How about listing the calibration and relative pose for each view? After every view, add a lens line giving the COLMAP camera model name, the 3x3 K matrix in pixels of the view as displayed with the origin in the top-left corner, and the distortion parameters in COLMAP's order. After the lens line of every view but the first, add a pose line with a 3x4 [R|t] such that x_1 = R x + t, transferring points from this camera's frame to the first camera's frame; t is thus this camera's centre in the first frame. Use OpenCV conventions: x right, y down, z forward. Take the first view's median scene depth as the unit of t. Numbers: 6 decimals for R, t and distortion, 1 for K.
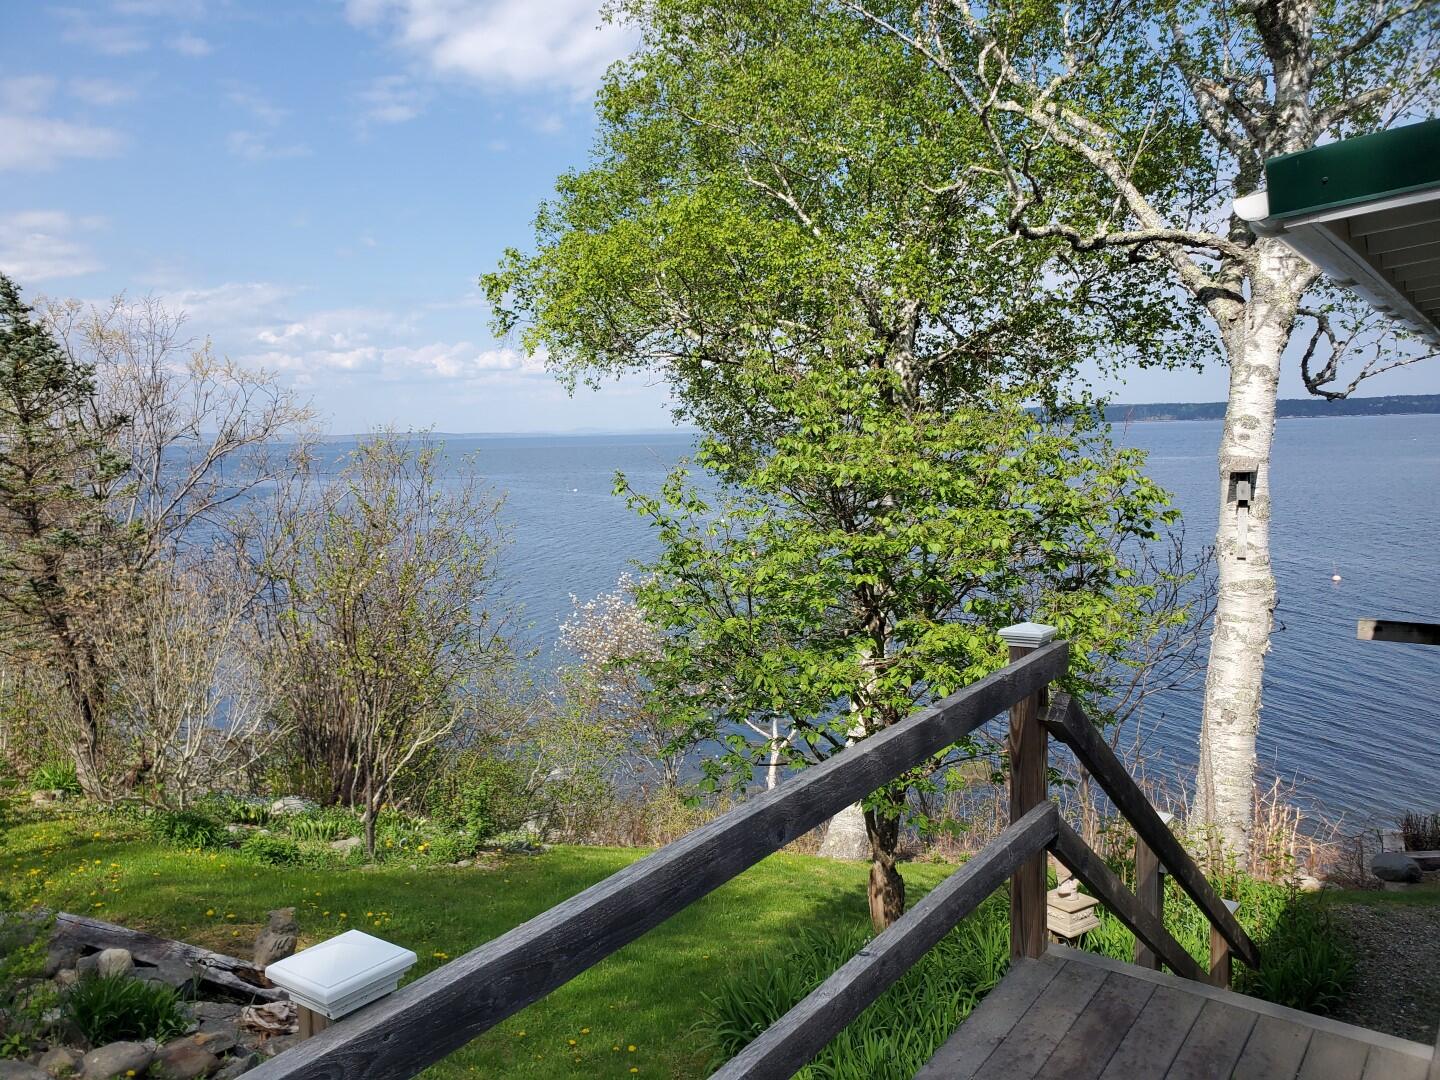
lens RADIAL K [[1073.9, 0, 710.6], [0, 1073.9, 544.3], [0, 0, 1]] dist [0.003581, 0.017426]
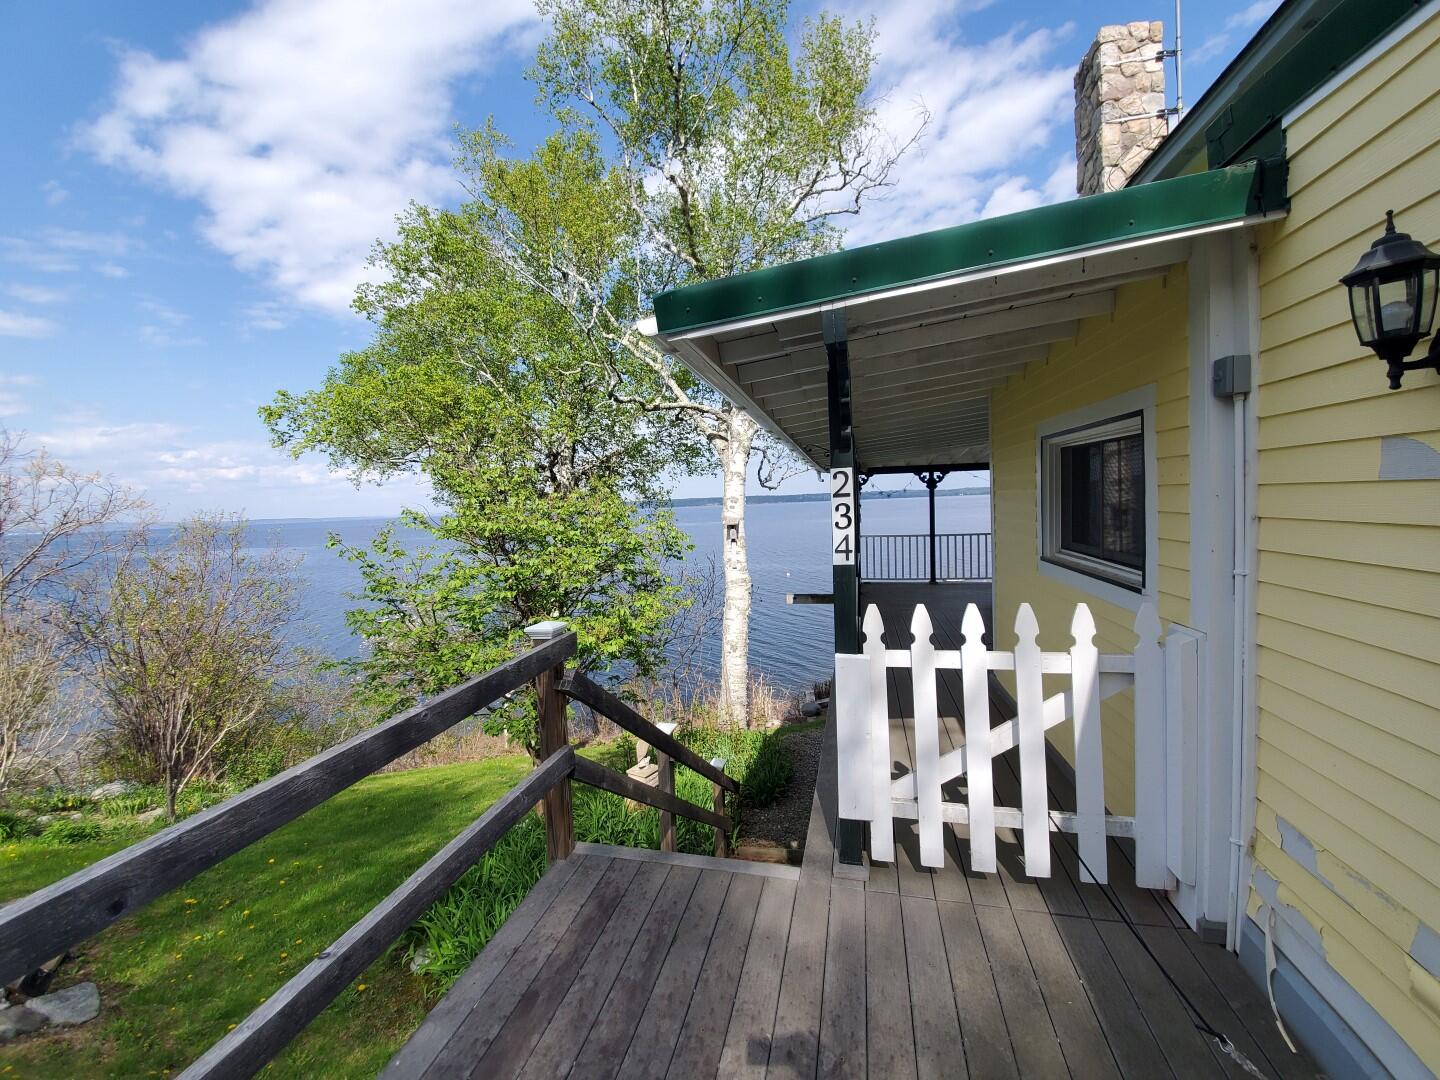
lens RADIAL K [[541.7, 0, 722.1], [0, 541.7, 531.3], [0, 0, 1]] dist [-0.016964, 0.000066]
pose [[0.918676, -0.030237, 0.393854, 0.069339], [0.058017, 0.996581, -0.058817, 0.002809], [-0.390729, 0.076884, 0.917289, 0.072712]]
